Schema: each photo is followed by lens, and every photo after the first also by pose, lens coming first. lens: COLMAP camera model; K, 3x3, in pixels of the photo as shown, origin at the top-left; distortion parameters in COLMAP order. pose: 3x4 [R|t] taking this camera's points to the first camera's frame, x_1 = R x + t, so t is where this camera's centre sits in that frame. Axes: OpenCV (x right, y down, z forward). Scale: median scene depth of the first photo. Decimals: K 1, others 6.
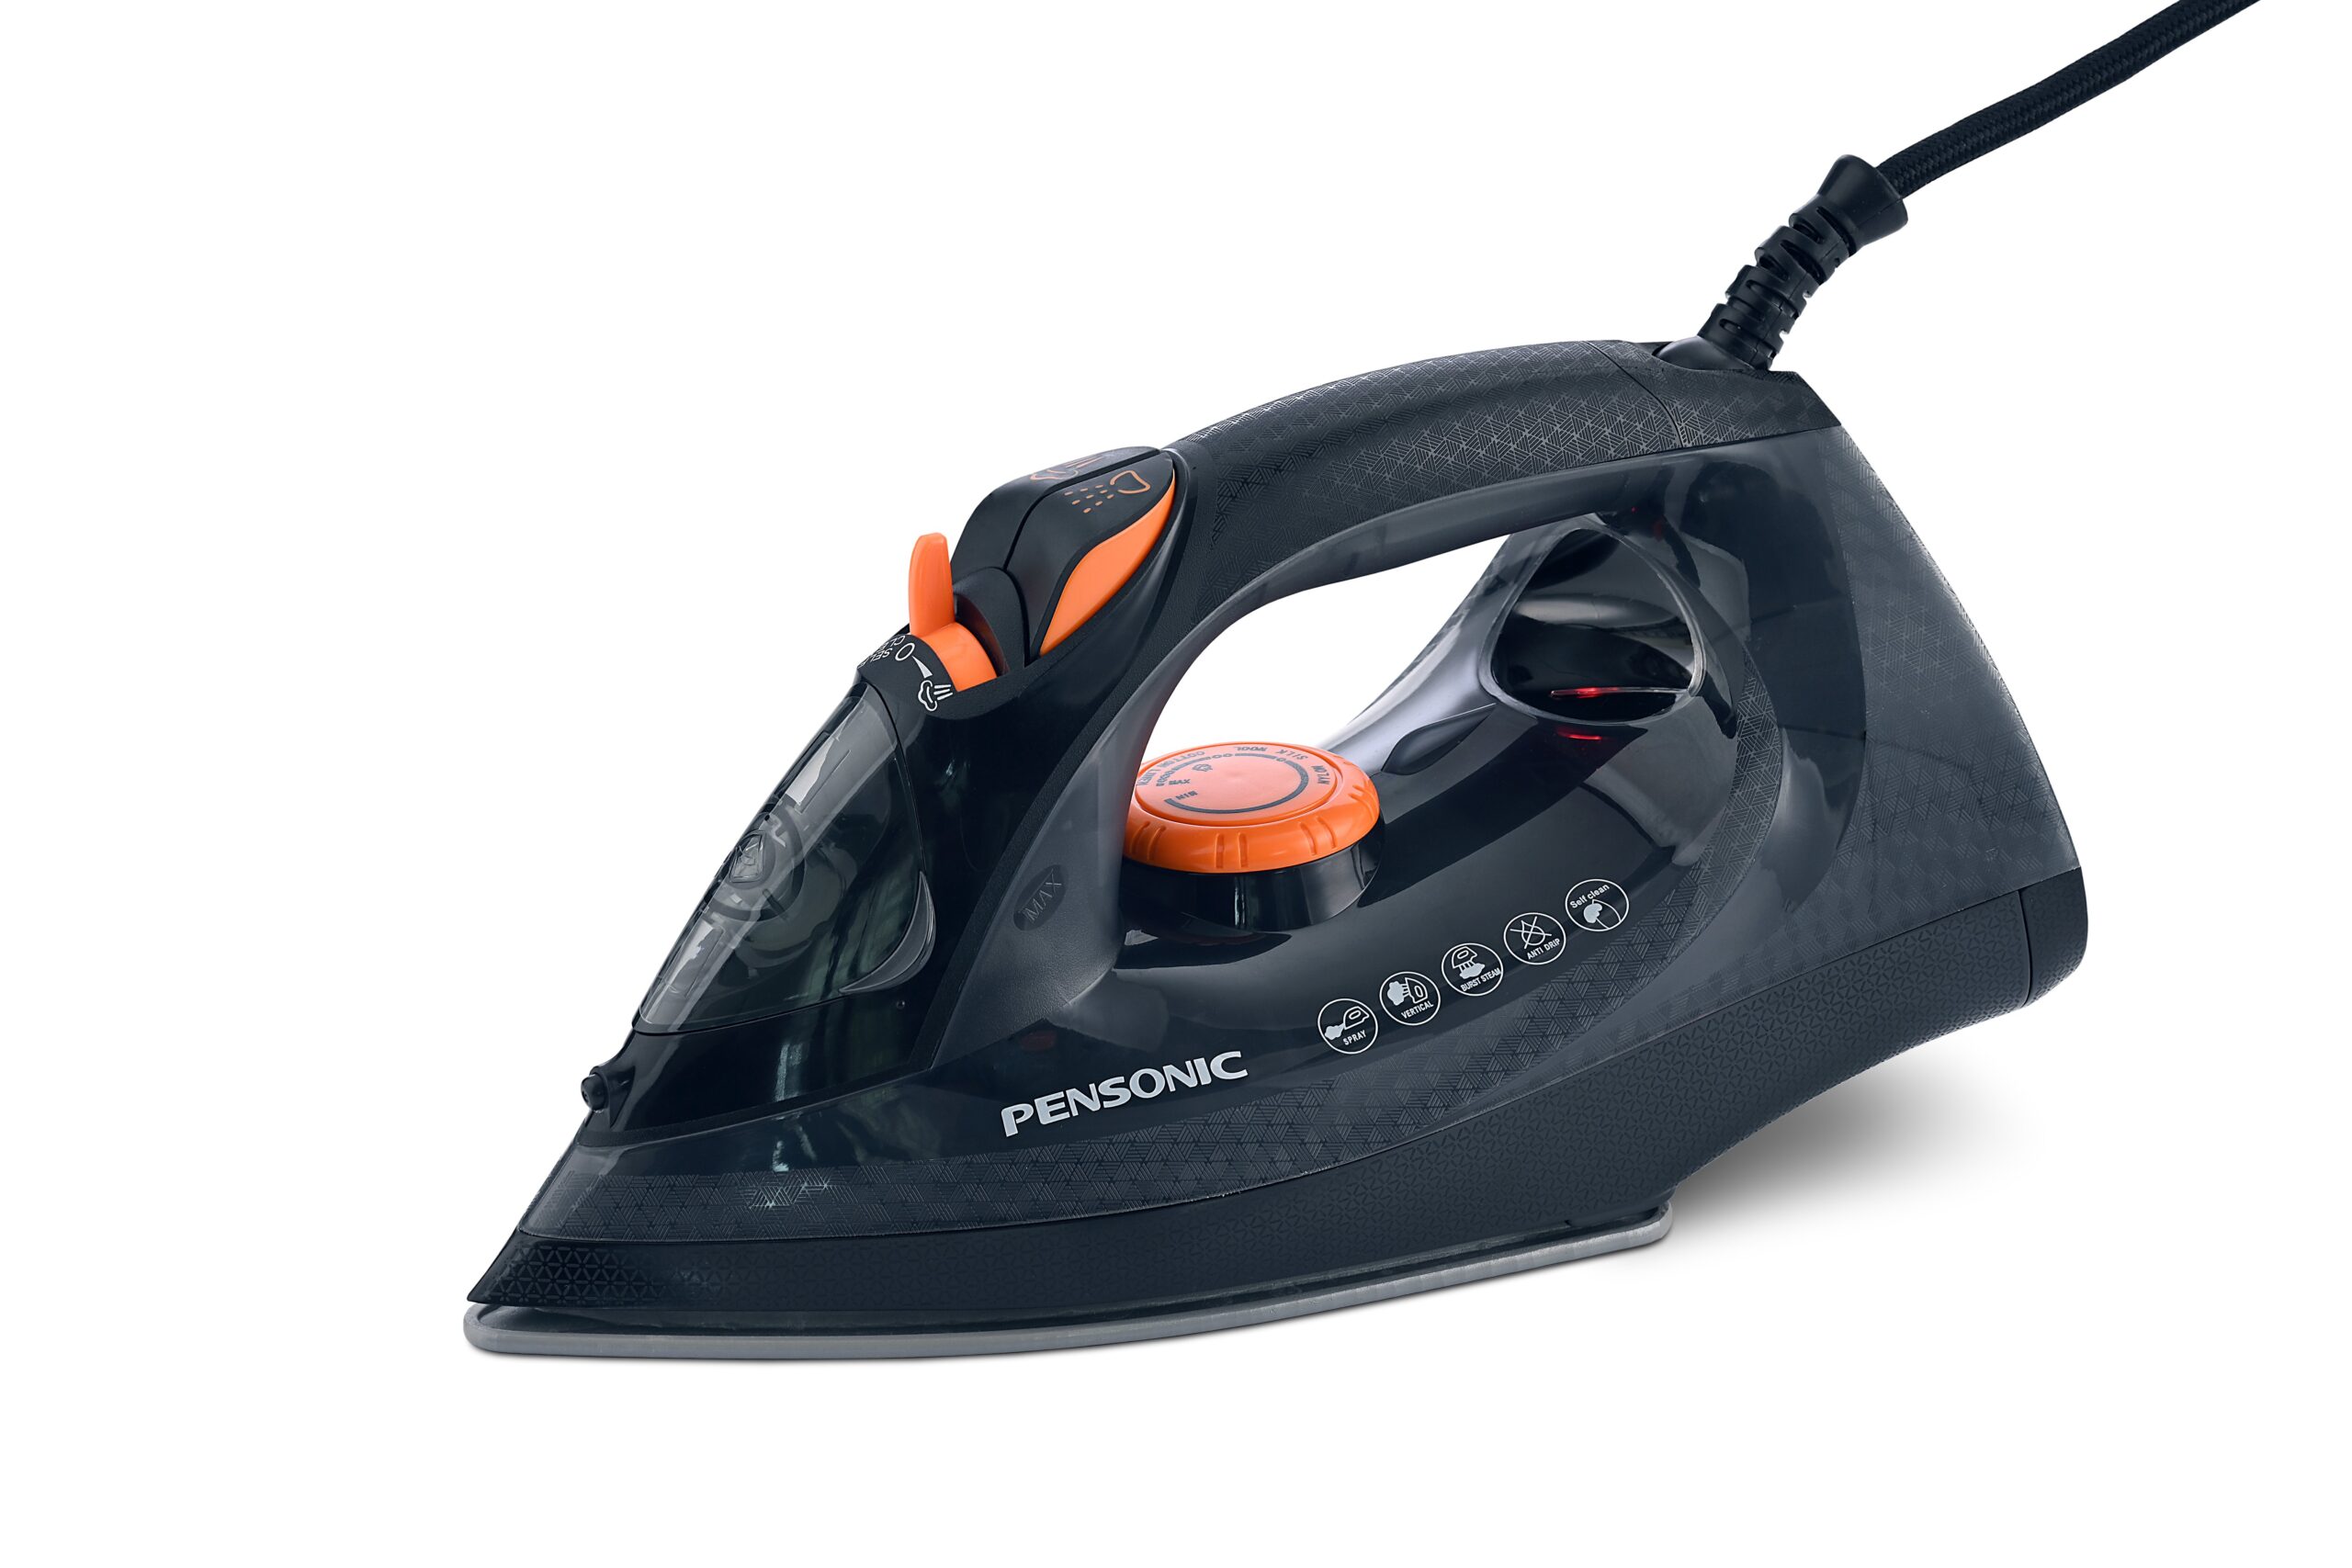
lens RADIAL K [[7928.3, 0, 1177.4], [0, 7928.3, 782.6], [0, 0, 1]] dist [0.063097, 0.000000]
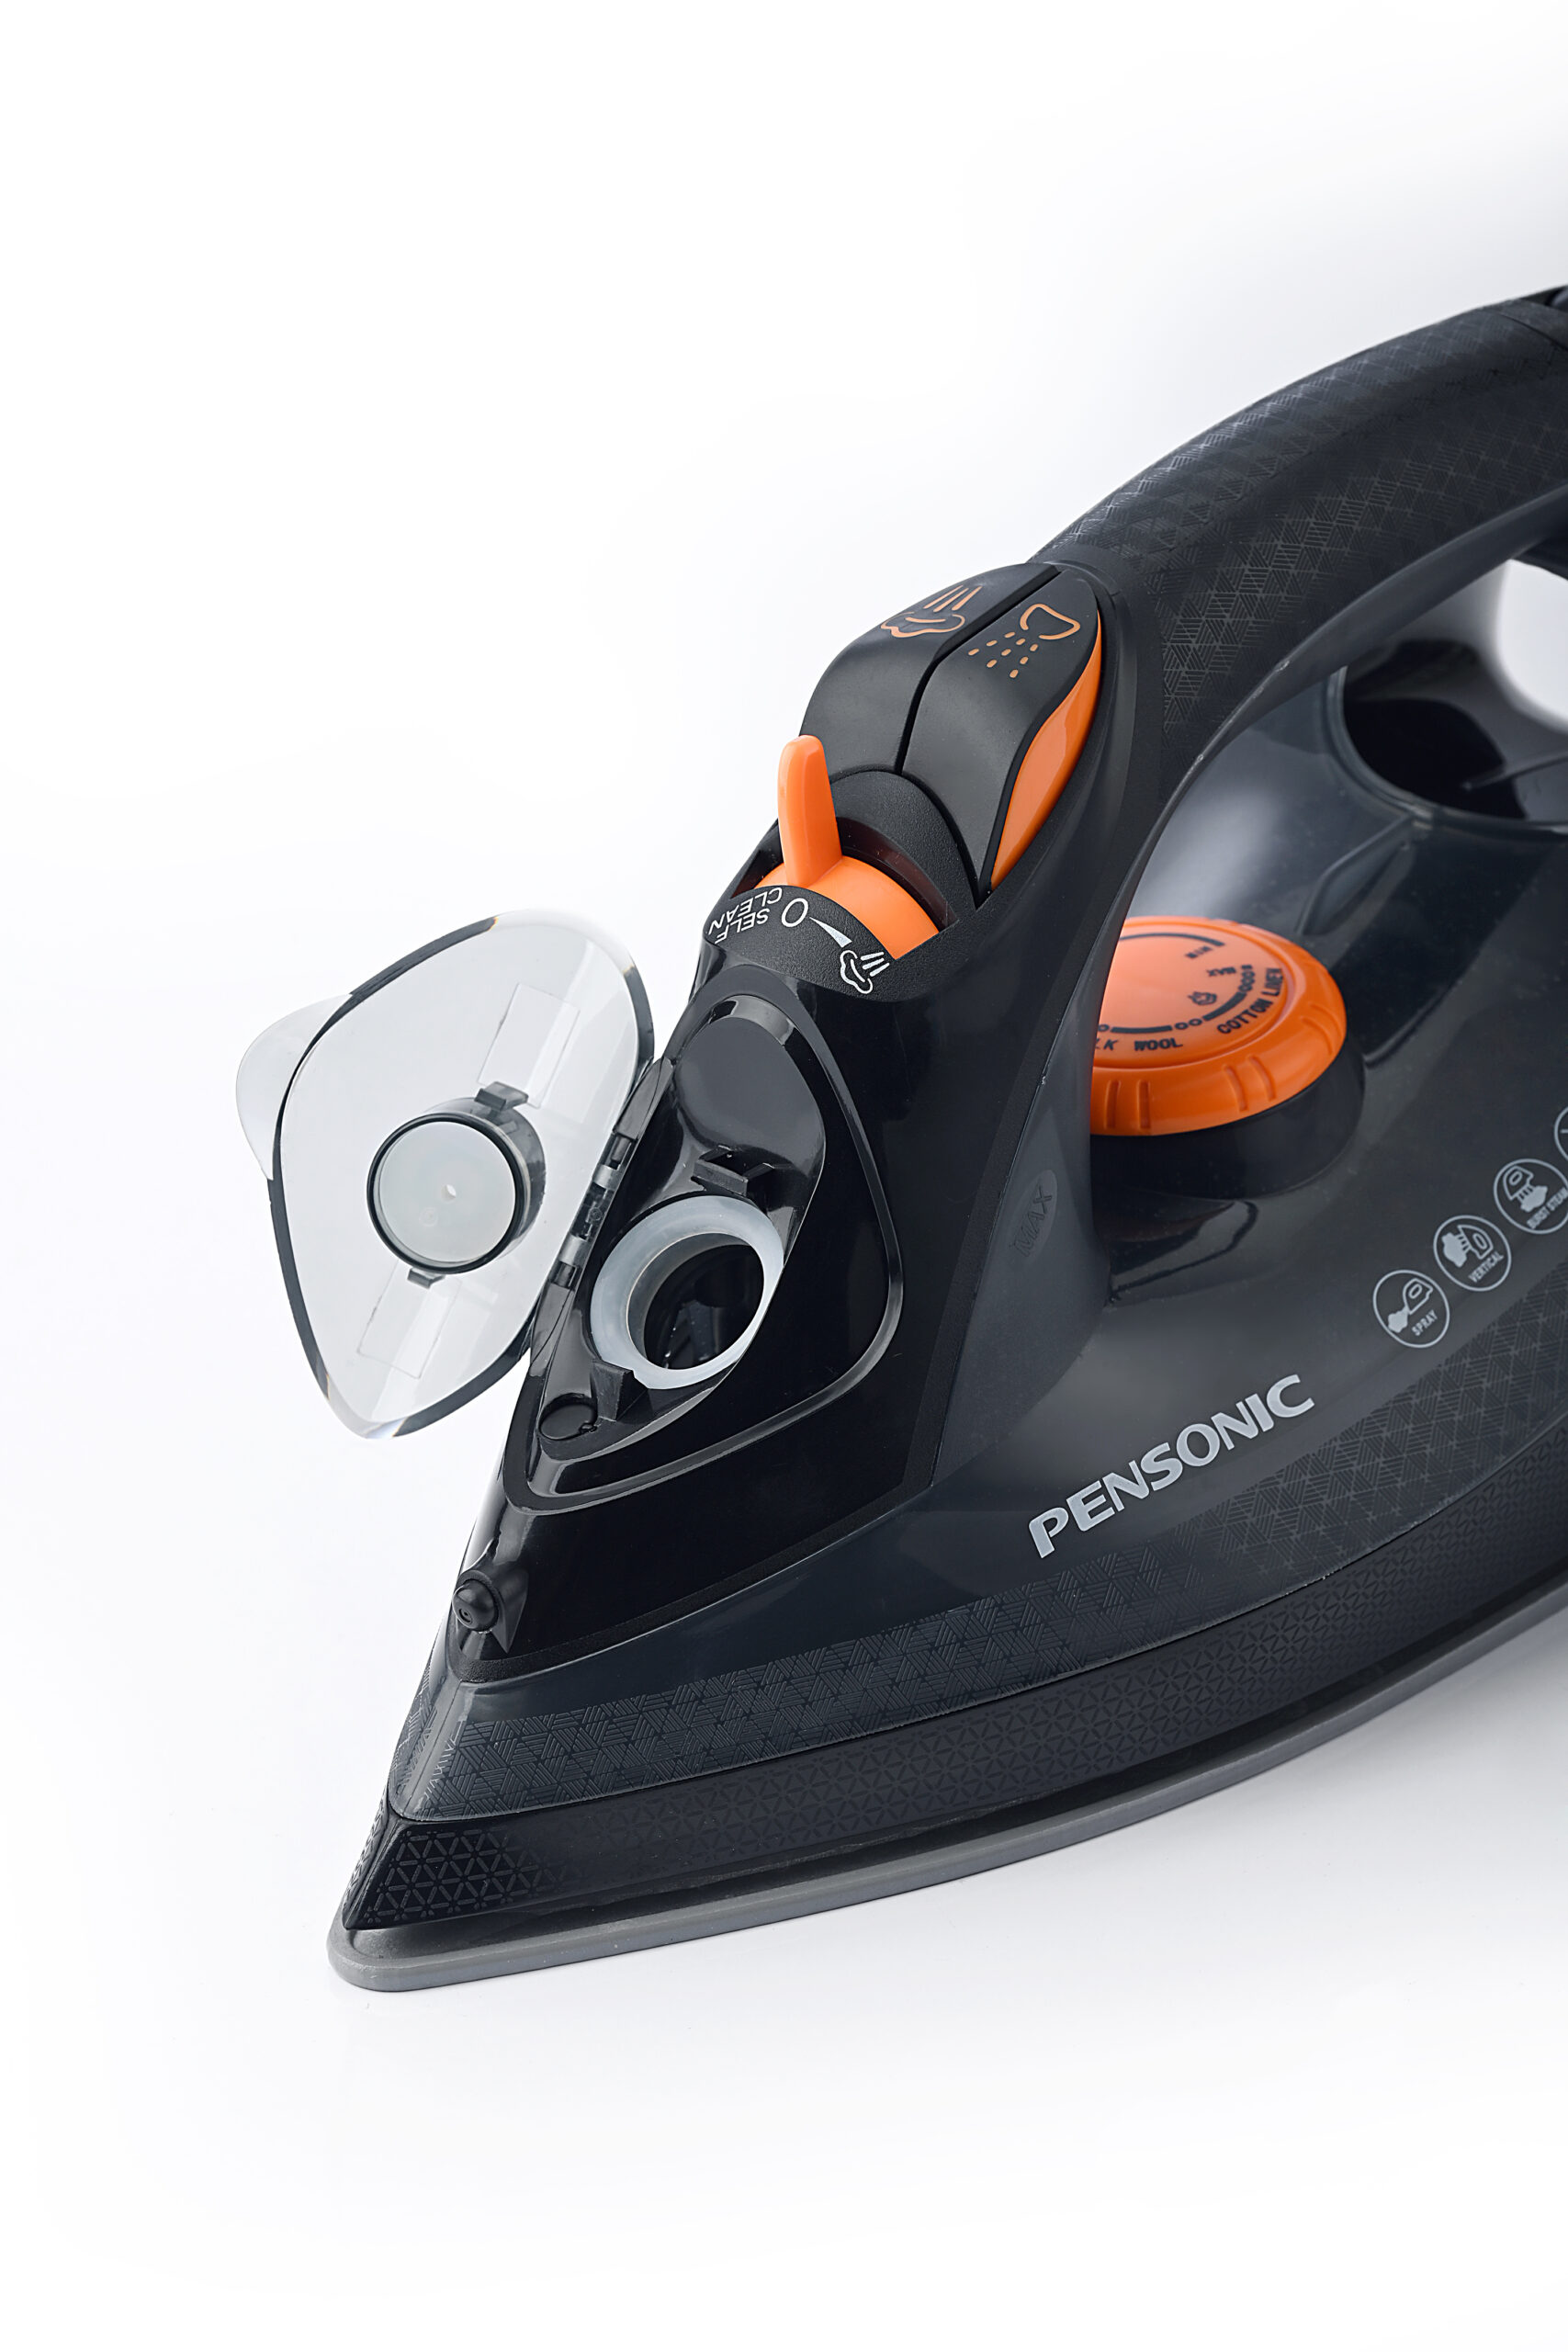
lens RADIAL K [[7928.3, 0, 790.2], [0, 7928.3, 1172.2], [0, 0, 1]] dist [0.063097, 0.000000]
pose [[0.951234, -0.175663, 0.253568, -0.215625], [0.145850, 0.980450, 0.132080, -0.086268], [-0.271812, -0.088656, 0.958258, 0.318377]]
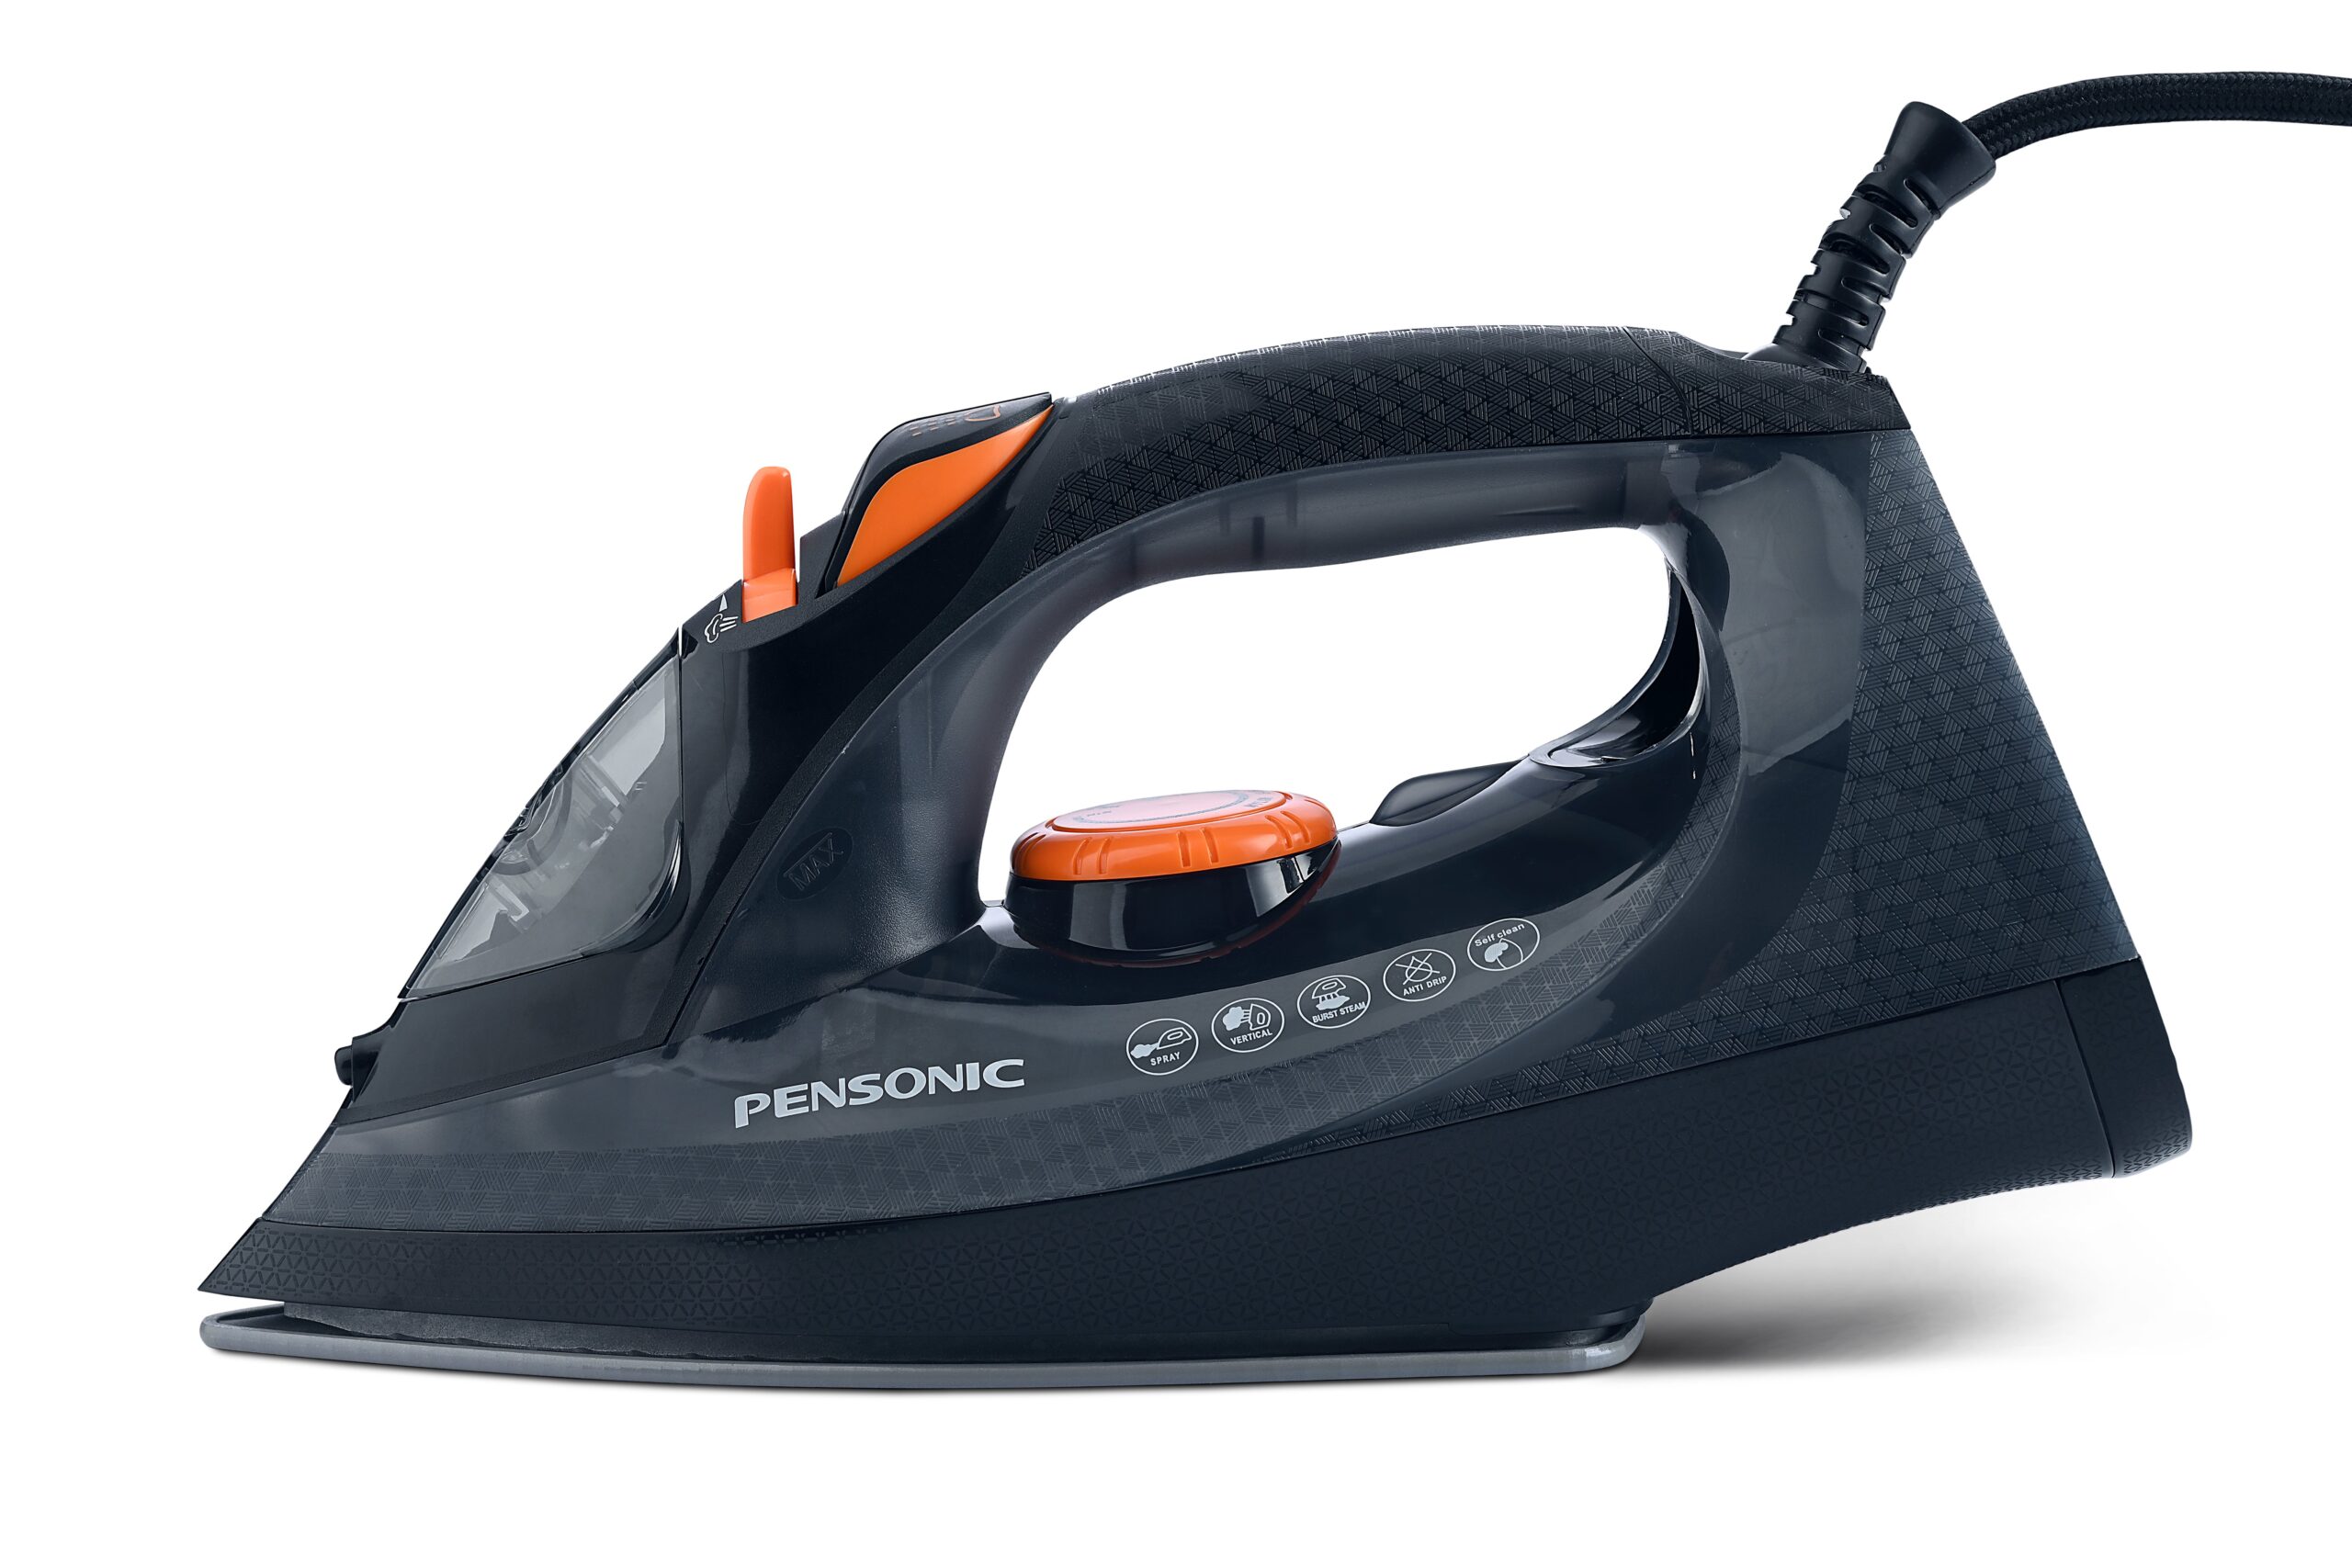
lens RADIAL K [[7928.3, 0, 1164.5], [0, 7928.3, 792.8], [0, 0, 1]] dist [0.063097, 0.000000]
pose [[0.885897, 0.018970, -0.463494, 0.414731], [-0.119930, 0.974560, -0.189341, 0.164987], [0.448111, 0.223323, 0.865635, 0.259767]]
